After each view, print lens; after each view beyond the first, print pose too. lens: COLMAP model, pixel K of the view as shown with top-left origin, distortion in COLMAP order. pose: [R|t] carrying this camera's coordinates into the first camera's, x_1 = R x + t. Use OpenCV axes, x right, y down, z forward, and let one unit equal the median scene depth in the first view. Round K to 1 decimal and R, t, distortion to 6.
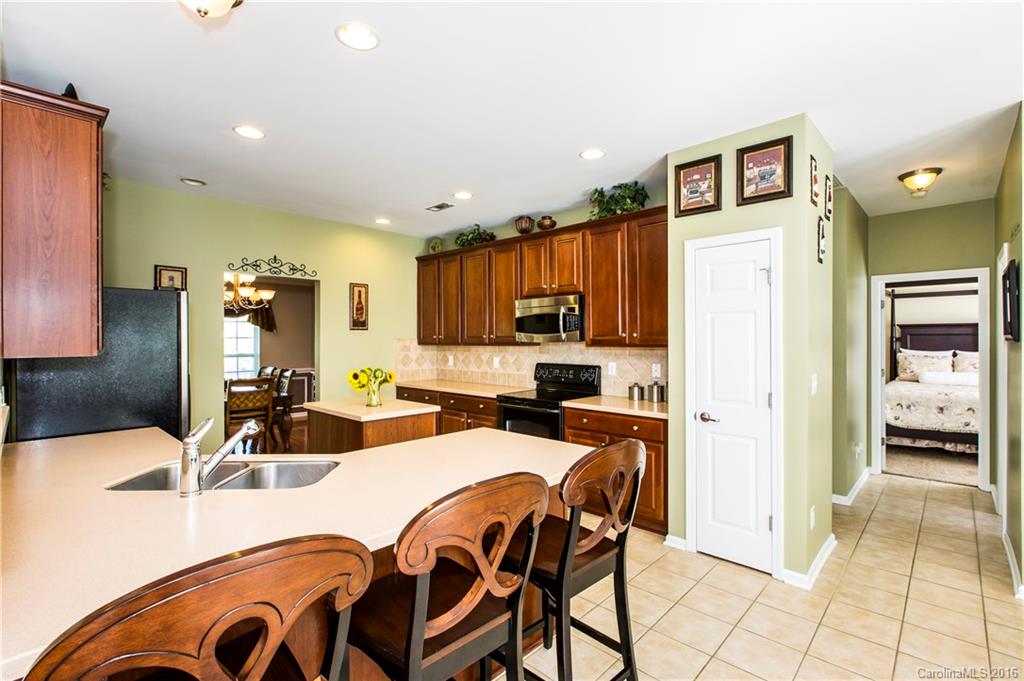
lens RADIAL K [[470.0, 0, 506.5], [0, 470.0, 339.5], [0, 0, 1]] dist [-0.001330, -0.000312]
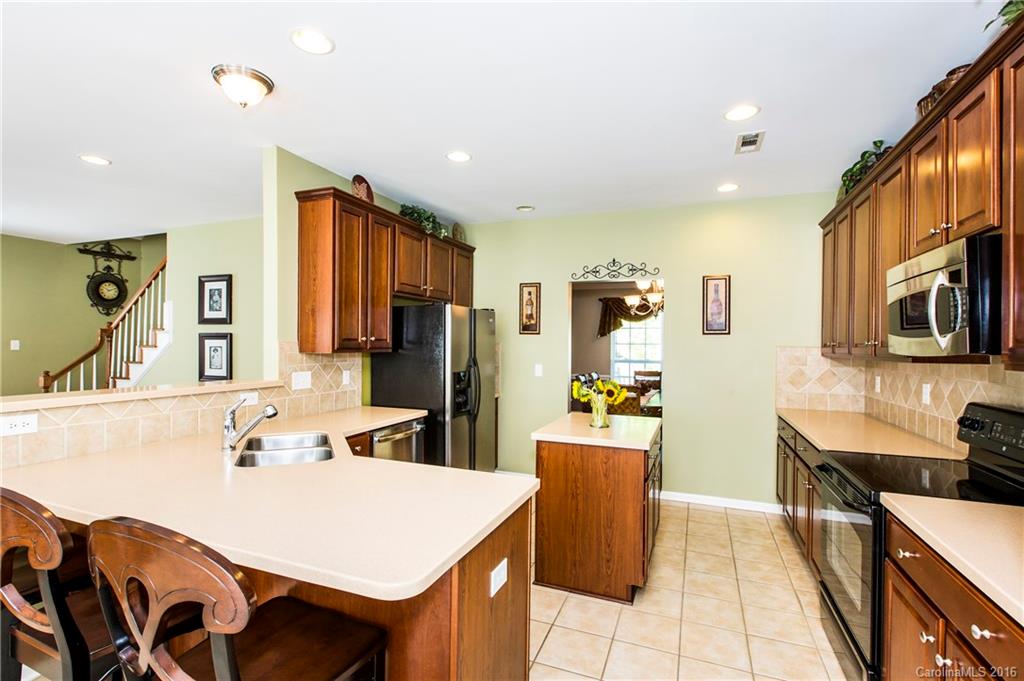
lens RADIAL K [[470.0, 0, 501.0], [0, 470.0, 344.7], [0, 0, 1]] dist [-0.001330, -0.000312]
pose [[0.350963, 0.008617, -0.936350, 0.374227], [-0.011856, 0.999918, 0.004758, -0.002695], [0.936314, 0.009432, 0.351037, 0.488717]]
